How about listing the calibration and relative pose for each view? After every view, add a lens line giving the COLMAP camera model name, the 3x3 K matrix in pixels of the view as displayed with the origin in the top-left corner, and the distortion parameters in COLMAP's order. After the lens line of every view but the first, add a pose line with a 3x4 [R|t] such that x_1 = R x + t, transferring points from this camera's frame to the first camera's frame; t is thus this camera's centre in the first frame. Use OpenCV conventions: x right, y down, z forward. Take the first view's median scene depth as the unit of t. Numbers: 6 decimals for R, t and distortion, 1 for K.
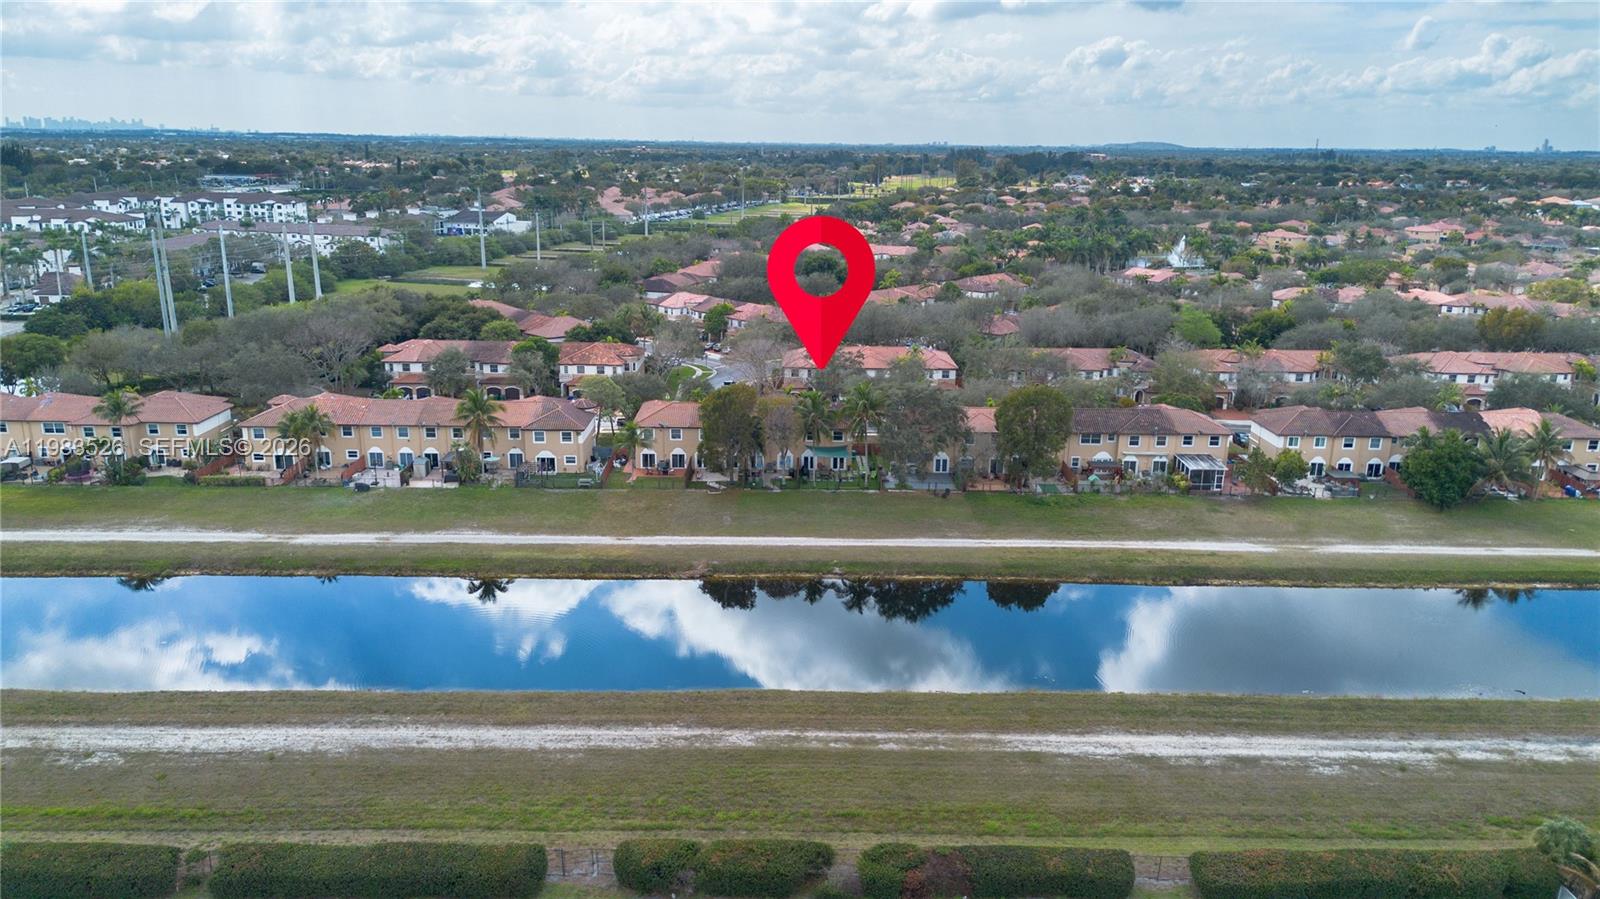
lens RADIAL K [[1141.4, 0, 800.0], [0, 1141.4, 449.5], [0, 0, 1]] dist [0.052752, -0.050631]
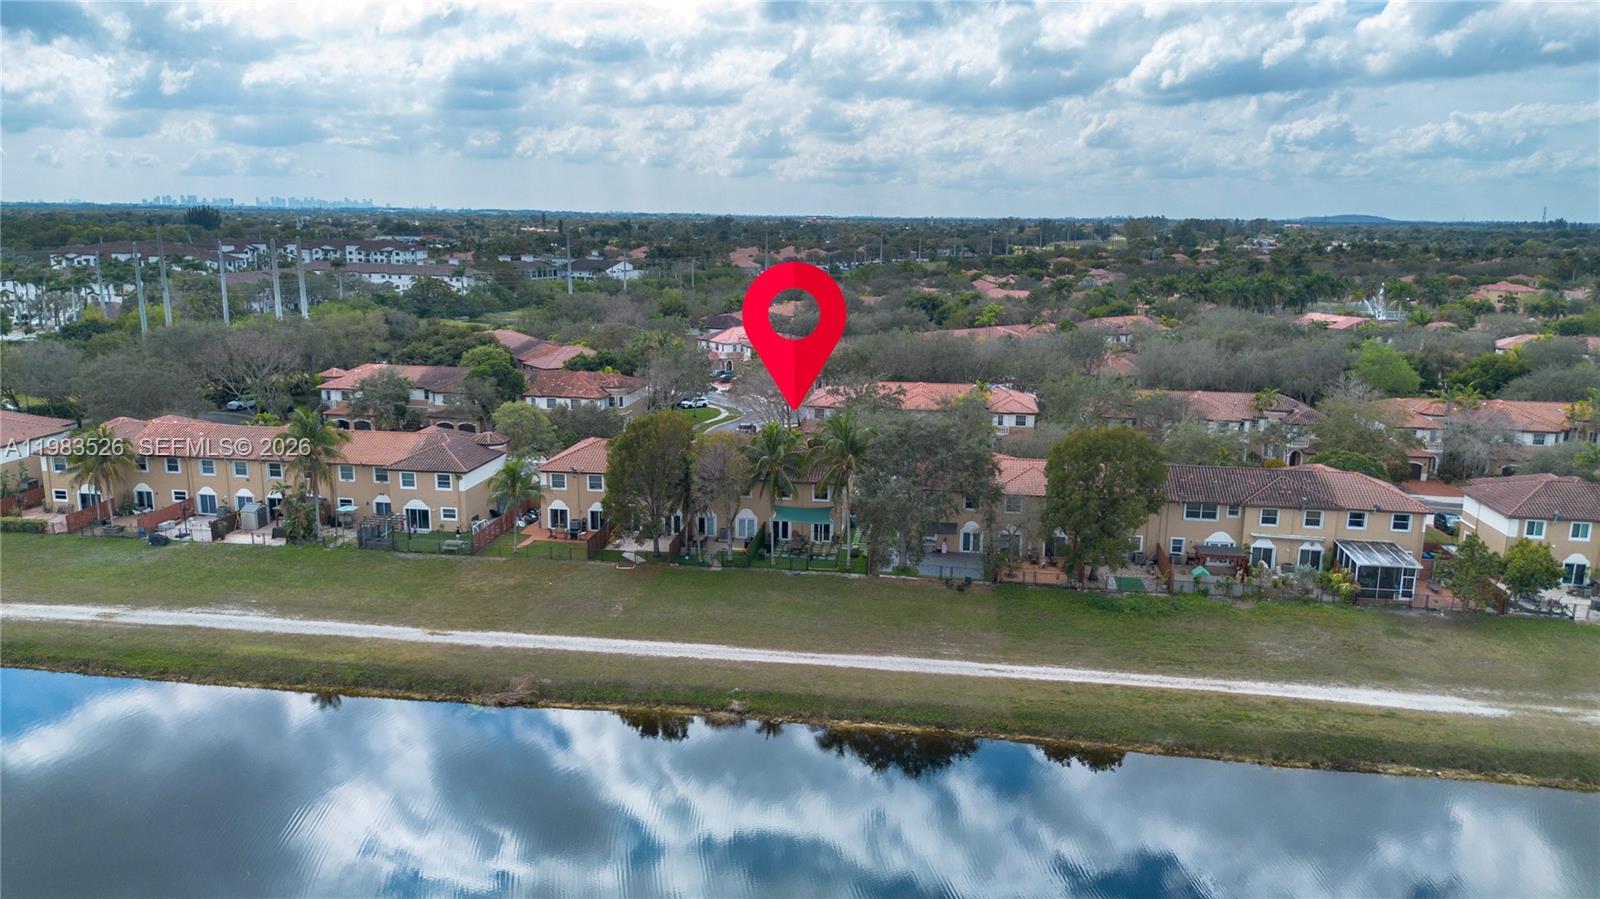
lens RADIAL K [[1141.4, 0, 800.0], [0, 1141.4, 449.5], [0, 0, 1]] dist [0.052752, -0.050631]
pose [[0.988240, 0.028872, -0.150161, 0.125131], [-0.038208, 0.997487, -0.059666, 0.003451], [0.148061, 0.064701, 0.986860, 0.313236]]
